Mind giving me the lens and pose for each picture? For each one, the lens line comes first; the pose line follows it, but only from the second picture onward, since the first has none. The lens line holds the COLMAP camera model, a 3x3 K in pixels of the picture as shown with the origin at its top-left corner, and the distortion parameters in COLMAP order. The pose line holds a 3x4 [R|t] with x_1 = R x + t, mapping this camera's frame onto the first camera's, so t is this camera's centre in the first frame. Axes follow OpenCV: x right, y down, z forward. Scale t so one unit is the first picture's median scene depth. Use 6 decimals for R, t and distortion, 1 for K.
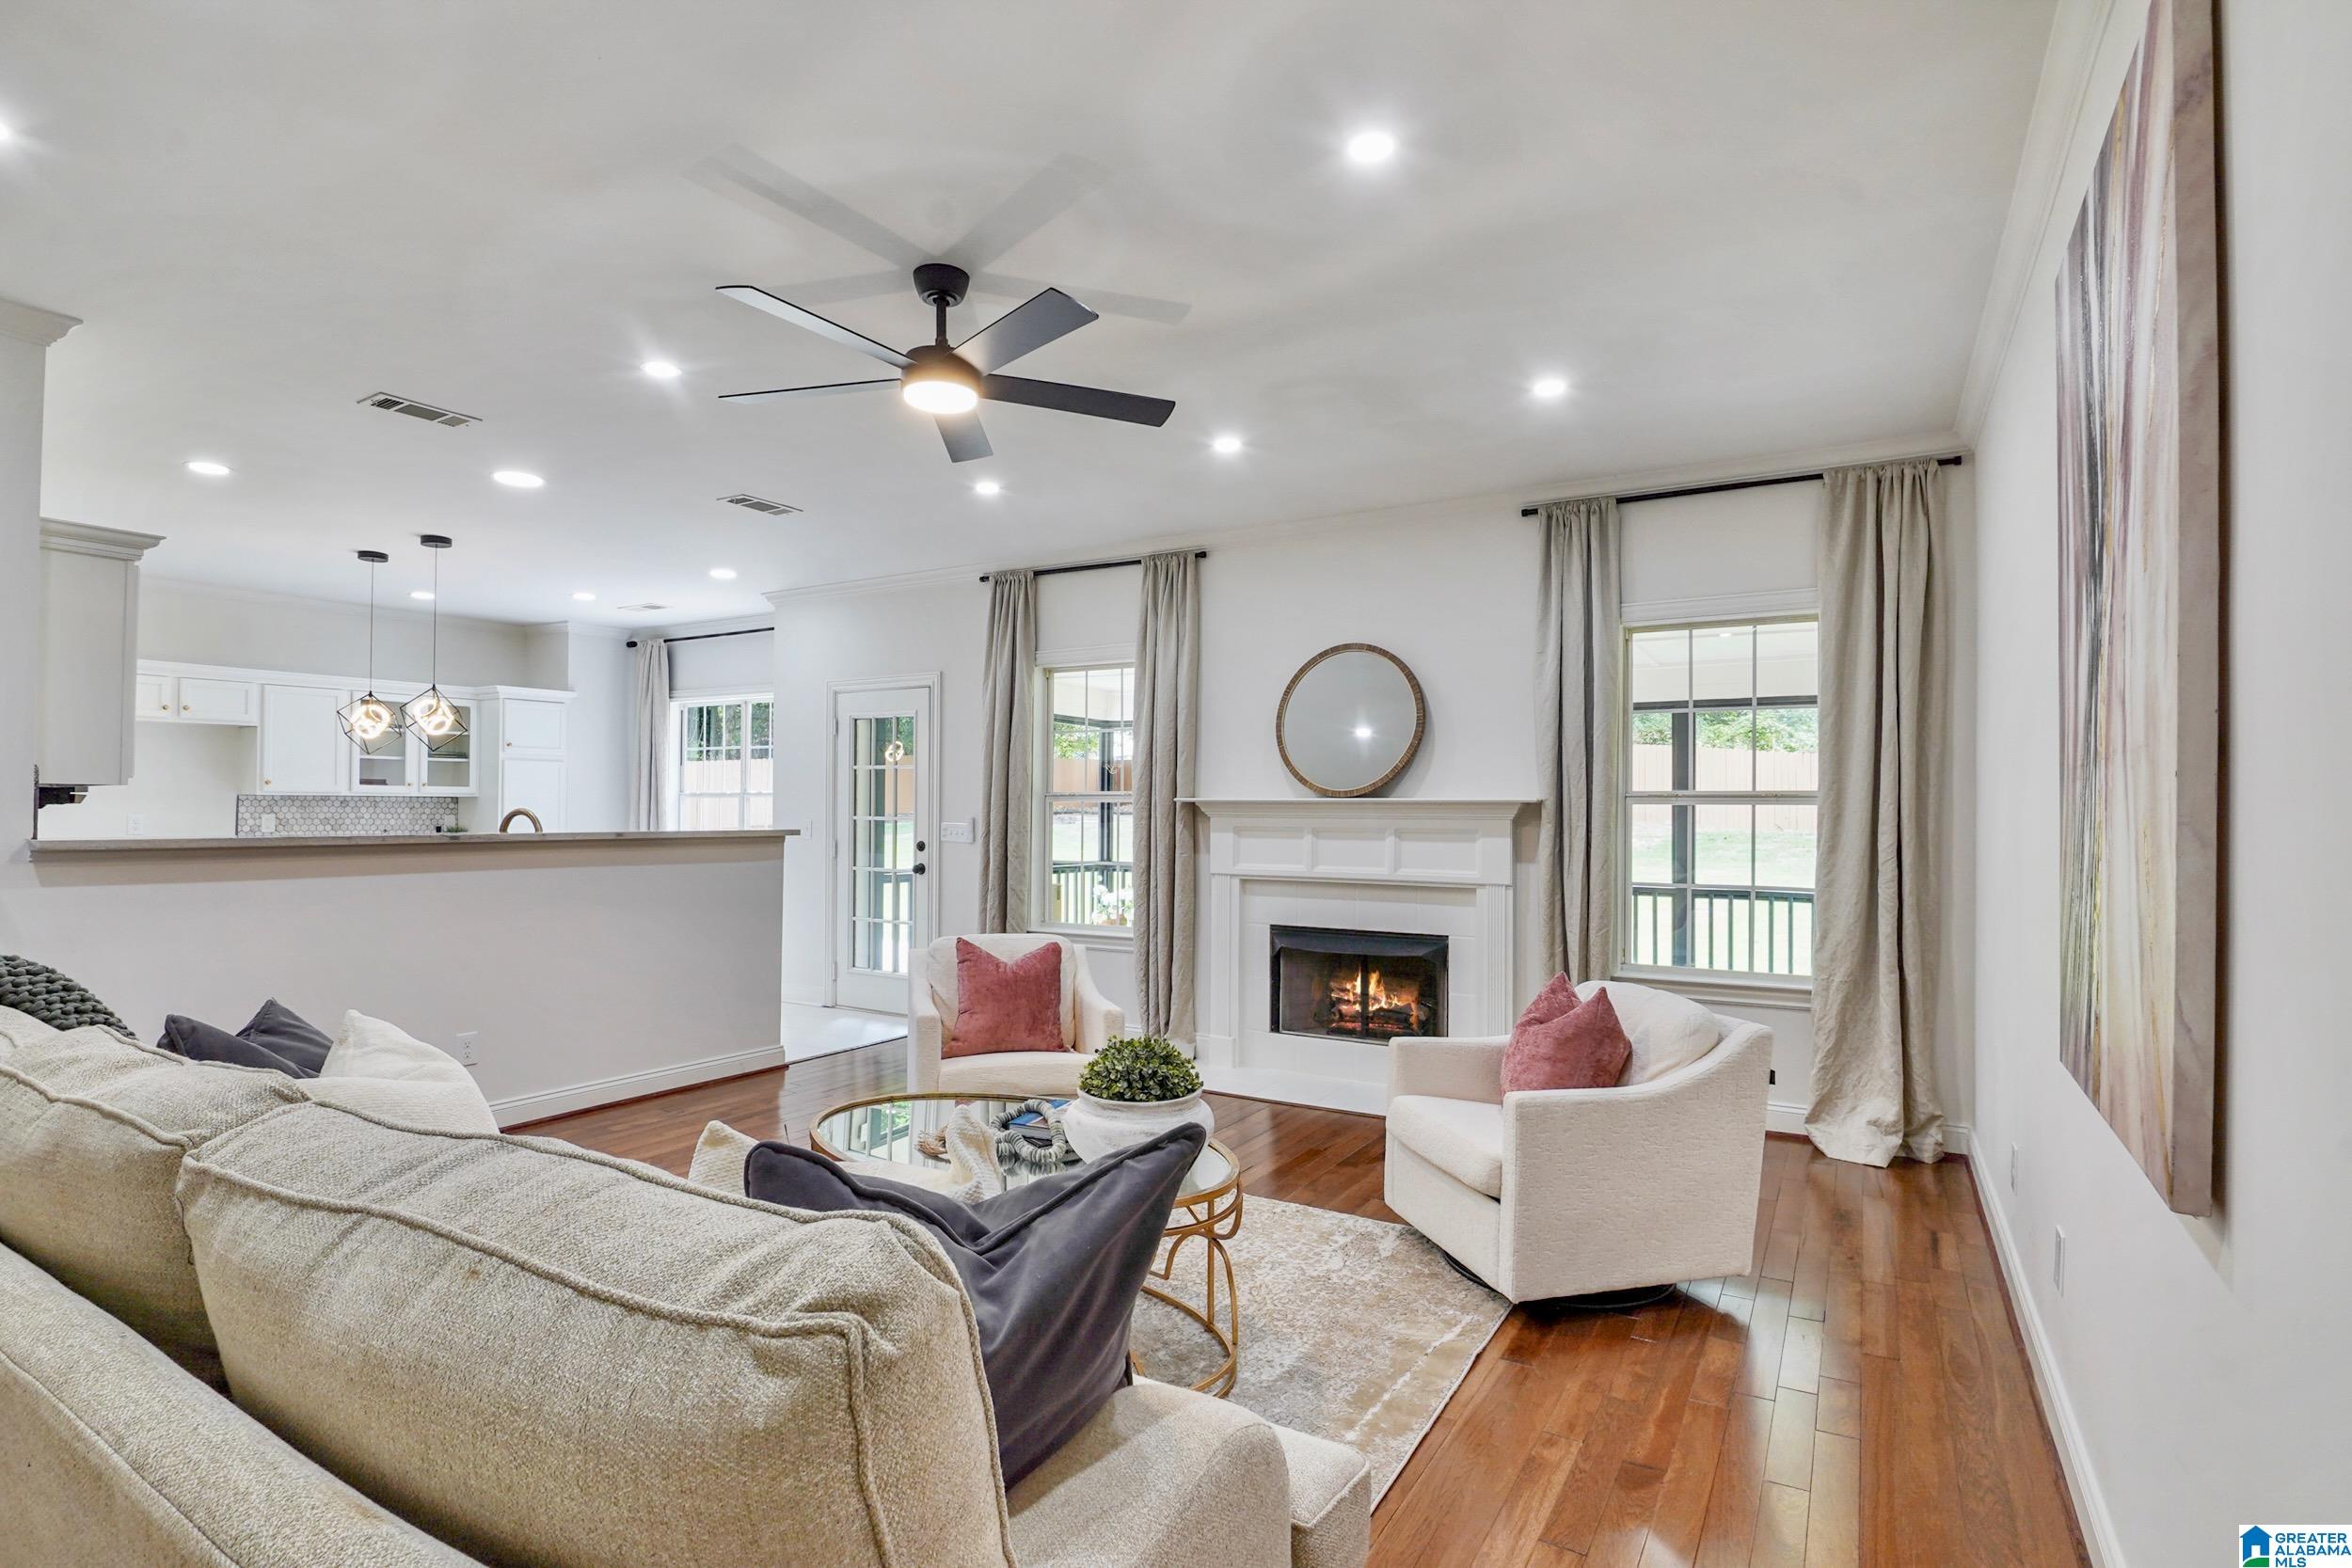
lens RADIAL K [[1149.2, 0, 1171.6], [0, 1149.2, 797.5], [0, 0, 1]] dist [-0.000917, -0.019465]
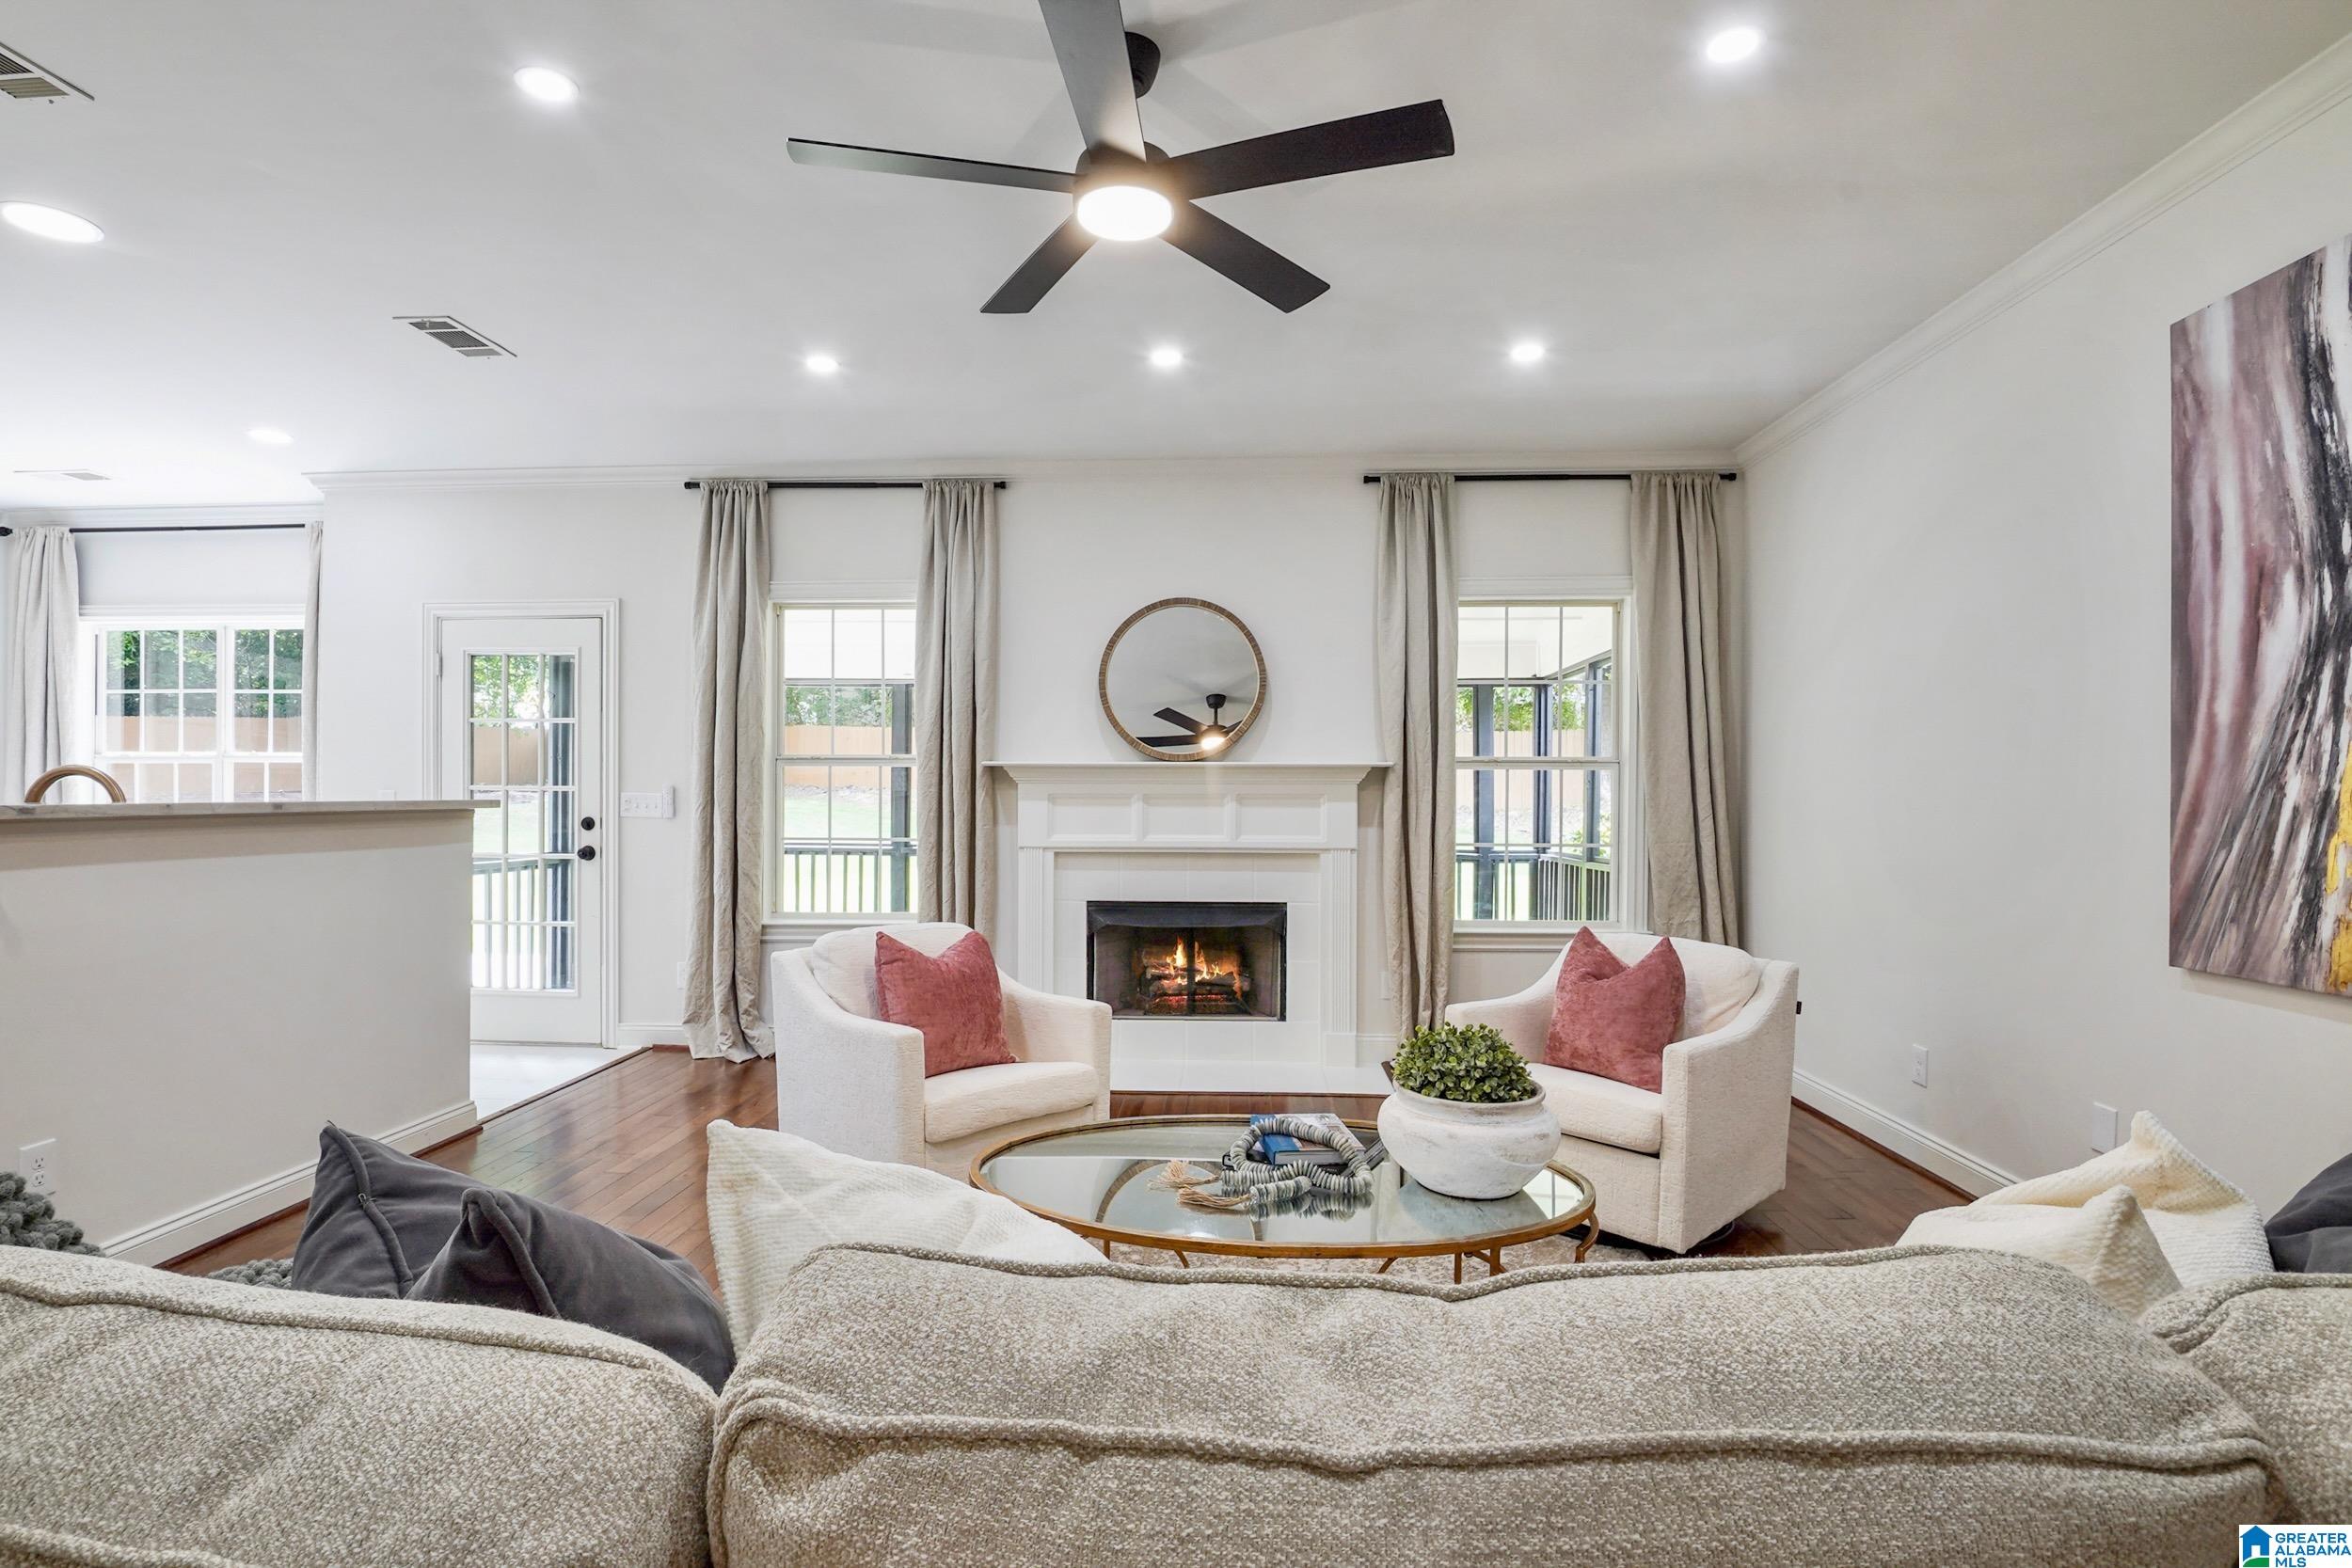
lens RADIAL K [[1149.2, 0, 1171.6], [0, 1149.2, 797.5], [0, 0, 1]] dist [-0.000917, -0.019465]
pose [[0.883763, -0.006422, 0.467891, -0.284952], [-0.002766, 0.999817, 0.018947, 0.011340], [-0.467927, -0.018039, 0.883583, 0.164656]]
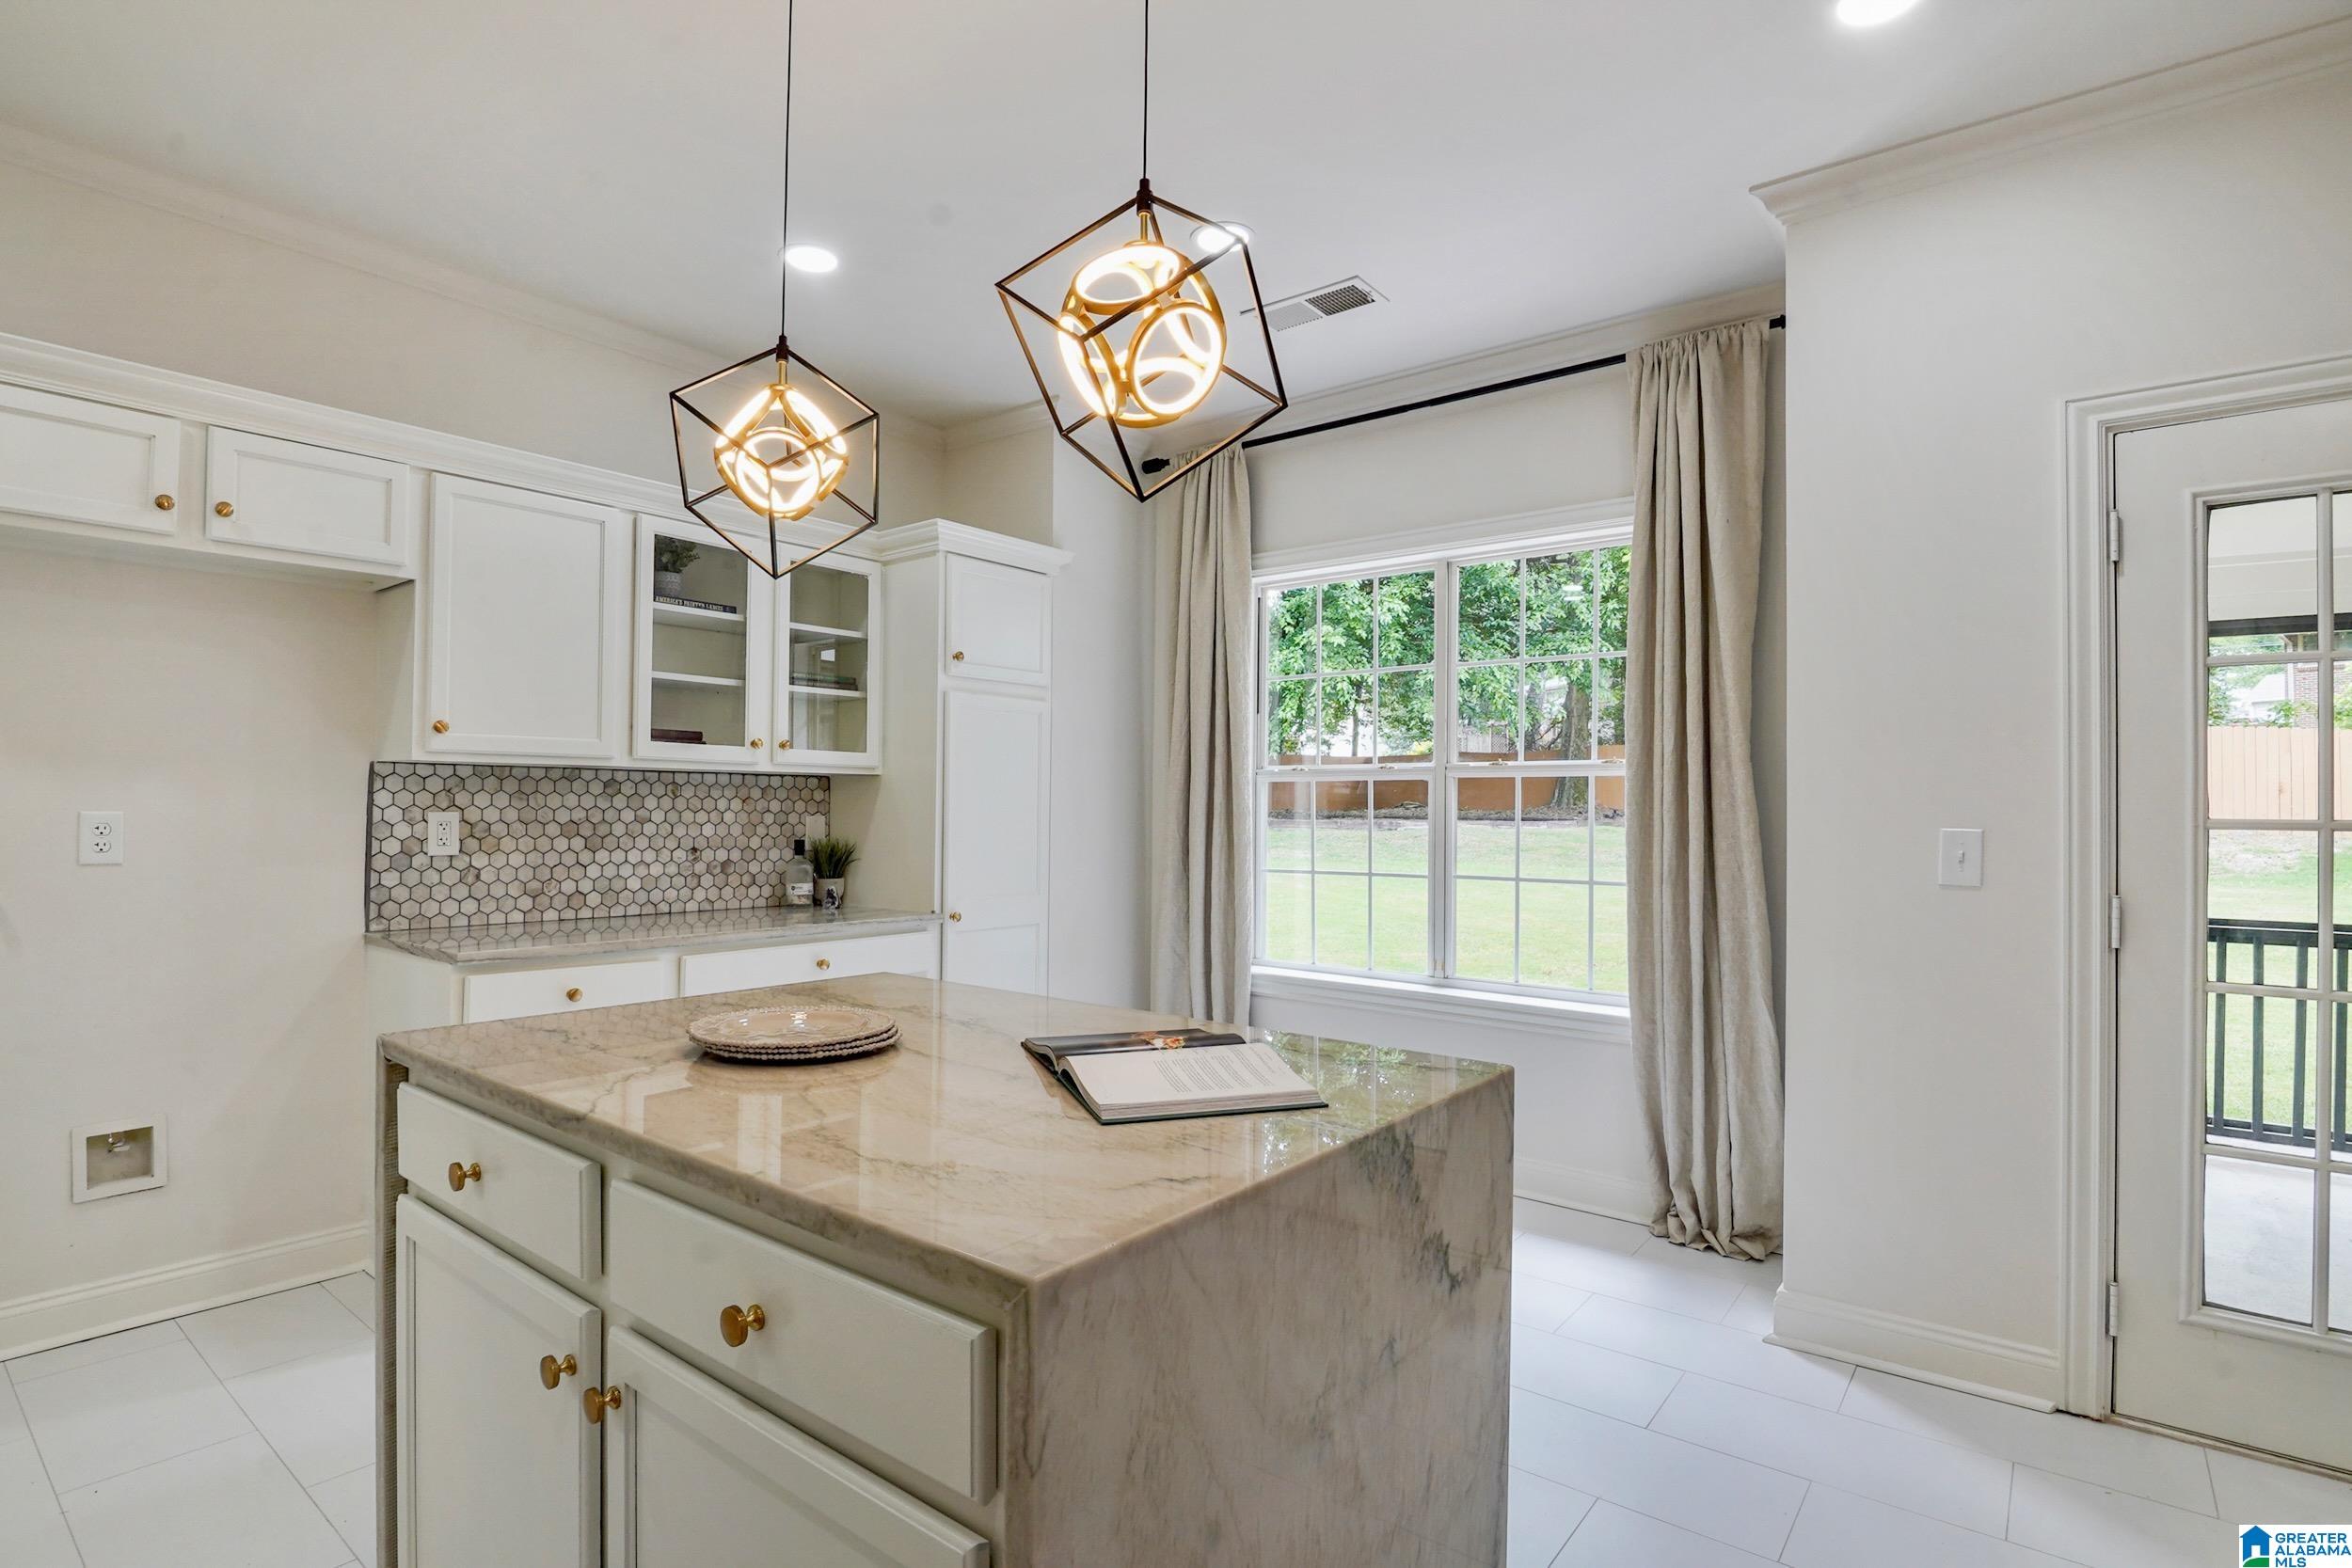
lens RADIAL K [[1149.2, 0, 1171.6], [0, 1149.2, 797.5], [0, 0, 1]] dist [-0.000917, -0.019465]
pose [[0.992107, 0.004595, -0.125310, -0.658835], [-0.004704, 0.999989, -0.000572, 0.012083], [0.125306, 0.001157, 0.992117, 0.853486]]
